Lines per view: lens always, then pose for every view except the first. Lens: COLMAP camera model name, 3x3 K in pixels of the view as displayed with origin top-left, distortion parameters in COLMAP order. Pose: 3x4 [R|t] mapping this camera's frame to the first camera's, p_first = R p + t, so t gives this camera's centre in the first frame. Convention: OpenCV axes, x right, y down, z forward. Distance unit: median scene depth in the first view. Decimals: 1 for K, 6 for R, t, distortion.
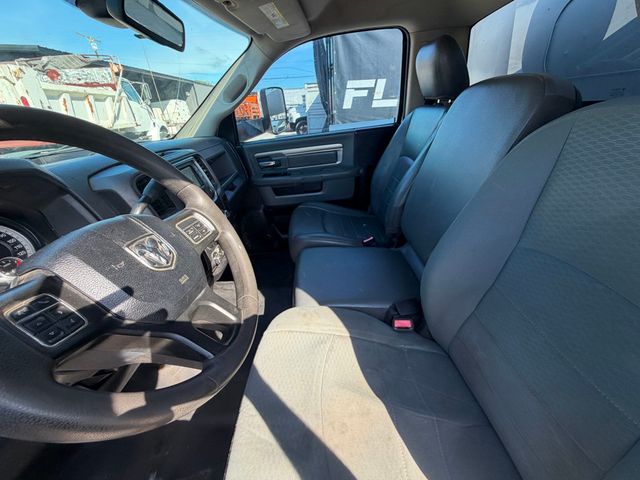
lens RADIAL K [[256.6, 0, 320.0], [0, 256.6, 240.0], [0, 0, 1]] dist [-0.000131, -0.000574]
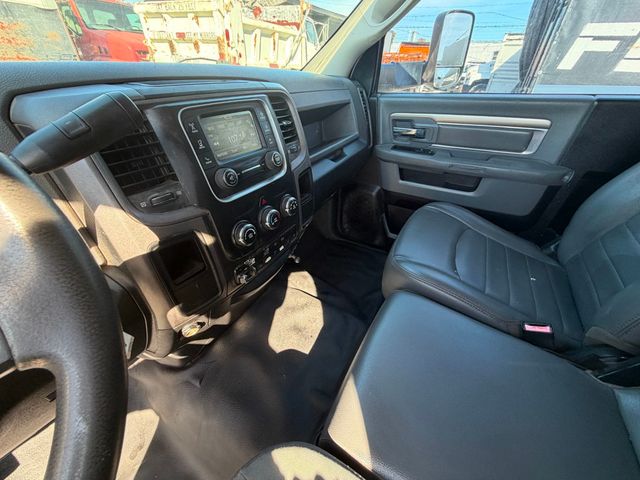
lens RADIAL K [[256.6, 0, 320.0], [0, 256.6, 240.0], [0, 0, 1]] dist [-0.000131, -0.000574]
pose [[0.845253, 0.363581, -0.391608, -0.009129], [-0.308988, 0.930453, 0.196938, -0.035216], [0.435975, -0.045460, 0.898810, 0.106371]]
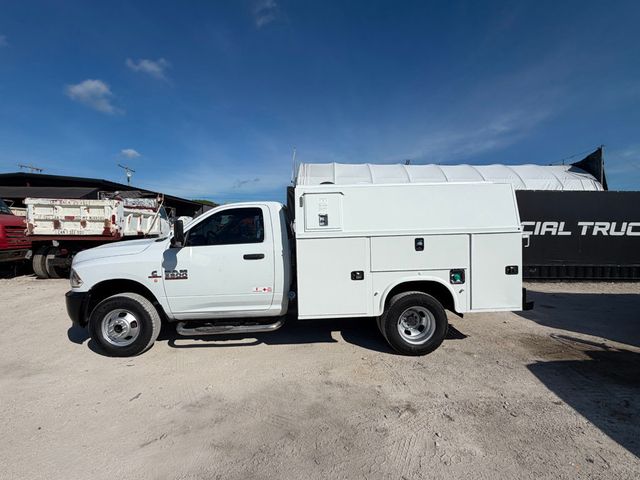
lens RADIAL K [[281.7, 0, 321.1], [0, 281.7, 240.6], [0, 0, 1]] dist [-0.000380, -0.000122]
pose [[0.998127, 0.058837, 0.016735, 0.276425], [-0.046261, 0.905043, -0.422797, 0.389392], [-0.040022, 0.421231, 0.906070, -0.811333]]
